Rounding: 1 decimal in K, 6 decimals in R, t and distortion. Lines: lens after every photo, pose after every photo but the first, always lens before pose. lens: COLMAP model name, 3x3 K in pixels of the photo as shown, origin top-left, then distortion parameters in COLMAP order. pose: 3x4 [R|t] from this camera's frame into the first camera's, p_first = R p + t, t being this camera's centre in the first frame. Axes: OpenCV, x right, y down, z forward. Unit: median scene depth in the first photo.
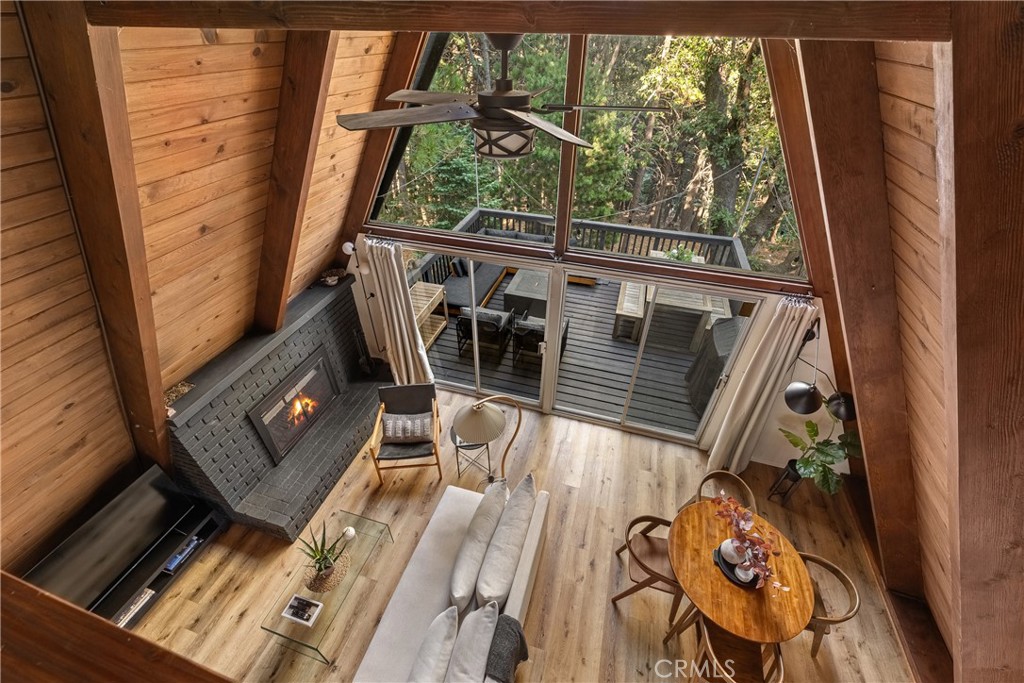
lens RADIAL K [[405.4, 0, 512.0], [0, 405.4, 341.5], [0, 0, 1]] dist [0.001778, -0.000057]
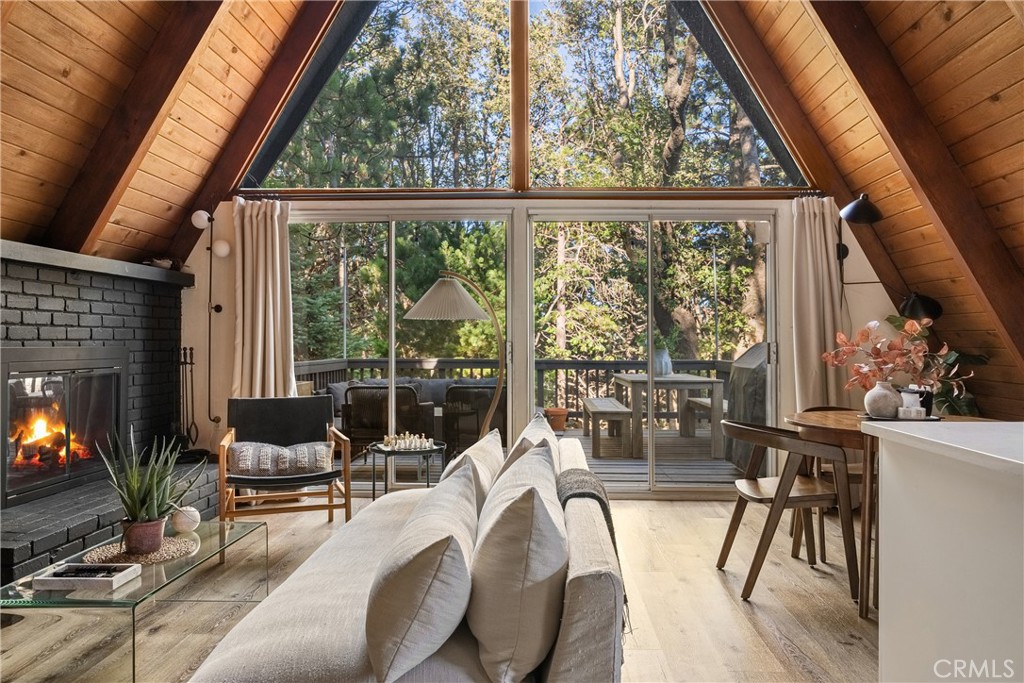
lens RADIAL K [[705.0, 0, 528.1], [0, 705.0, 336.7], [0, 0, 1]] dist [-0.037755, 0.024428]
pose [[0.962885, 0.002057, 0.269904, -0.223934], [0.168474, 0.776676, -0.606952, 0.784923], [-0.210877, 0.629897, 0.747503, 0.180535]]
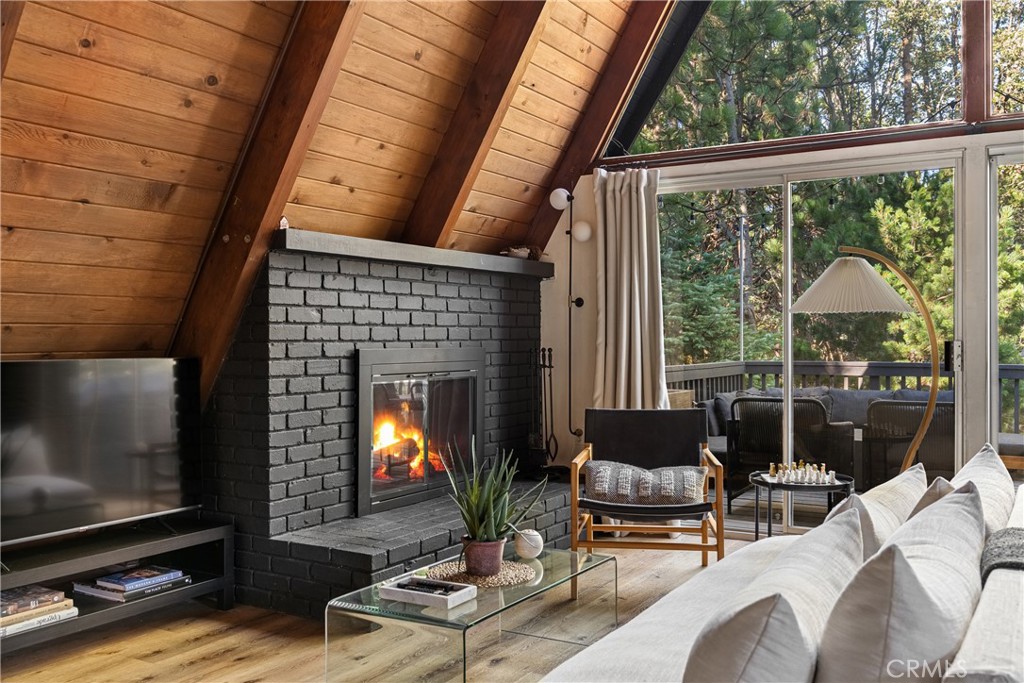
lens RADIAL K [[921.9, 0, 513.6], [0, 921.9, 348.1], [0, 0, 1]] dist [-0.008671, 0.005151]
pose [[0.970650, -0.001472, -0.240494, -0.178113], [-0.146868, 0.788231, -0.597597, 0.800589], [0.190444, 0.615378, 0.764880, 0.151993]]
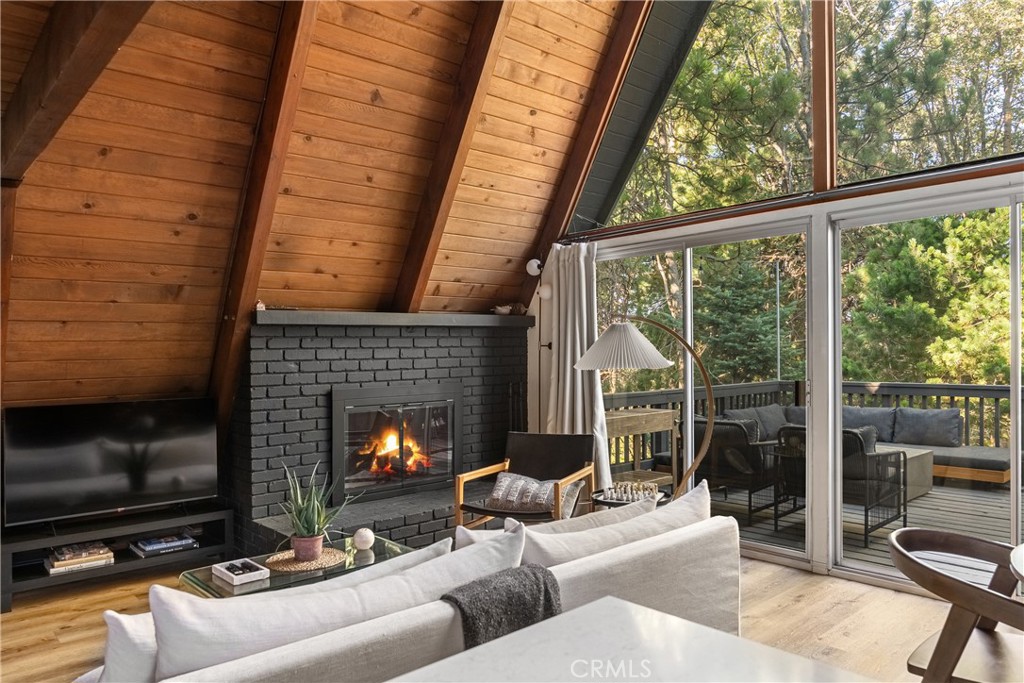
lens RADIAL K [[704.5, 0, 524.9], [0, 704.5, 359.3], [0, 0, 1]] dist [-0.018039, 0.000556]
pose [[0.858759, -0.008528, -0.512308, 0.270095], [-0.306153, 0.793208, -0.526394, 0.660499], [0.410856, 0.608891, 0.678564, 0.251228]]
